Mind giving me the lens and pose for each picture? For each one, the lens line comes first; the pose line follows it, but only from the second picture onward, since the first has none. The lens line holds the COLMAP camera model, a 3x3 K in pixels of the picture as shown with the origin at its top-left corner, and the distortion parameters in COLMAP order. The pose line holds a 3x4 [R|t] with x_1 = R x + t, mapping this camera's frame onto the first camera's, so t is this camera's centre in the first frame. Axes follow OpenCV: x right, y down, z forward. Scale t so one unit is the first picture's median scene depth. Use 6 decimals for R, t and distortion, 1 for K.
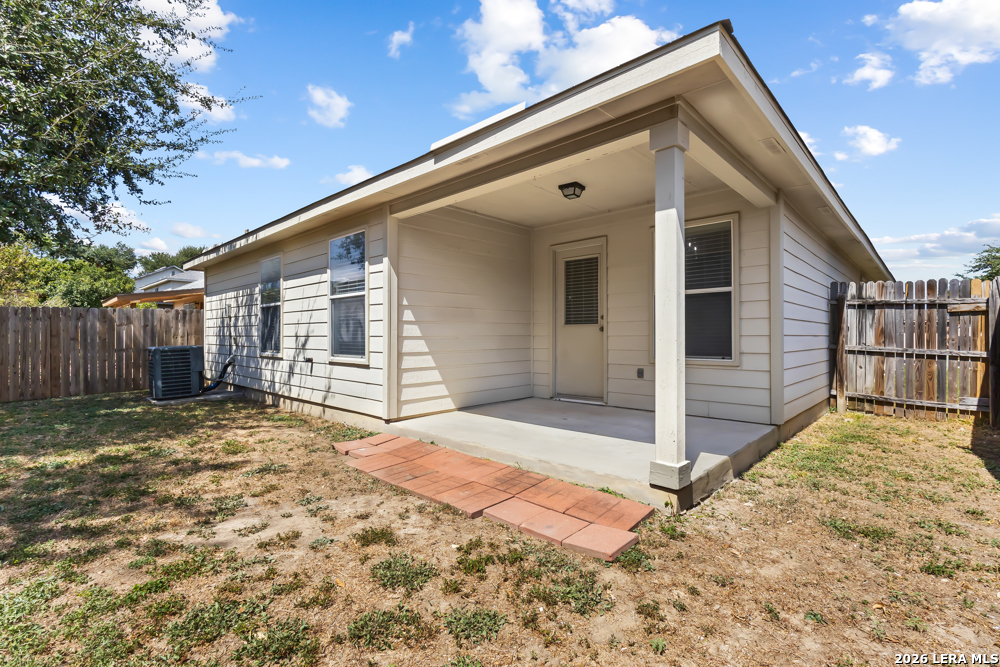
lens RADIAL K [[462.6, 0, 500.5], [0, 462.6, 335.3], [0, 0, 1]] dist [0.000978, 0.000869]
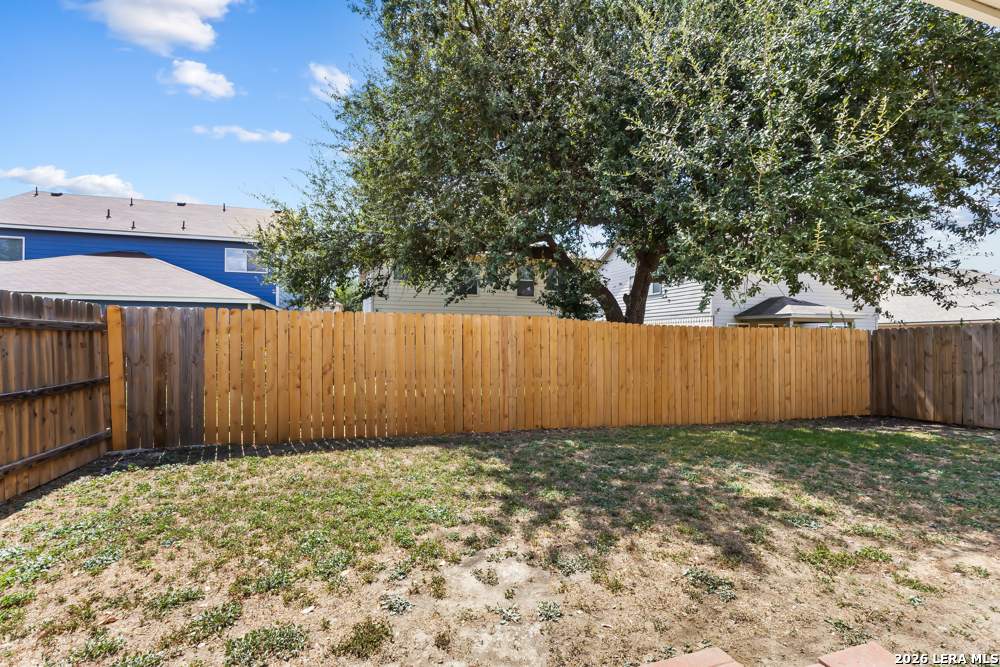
lens RADIAL K [[462.6, 0, 501.5], [0, 462.6, 339.9], [0, 0, 1]] dist [0.000978, 0.000869]
pose [[-0.480357, -0.003958, -0.877064, 0.246053], [0.000825, 0.999987, -0.004964, -0.059049], [0.877073, -0.003108, -0.480347, 1.219222]]
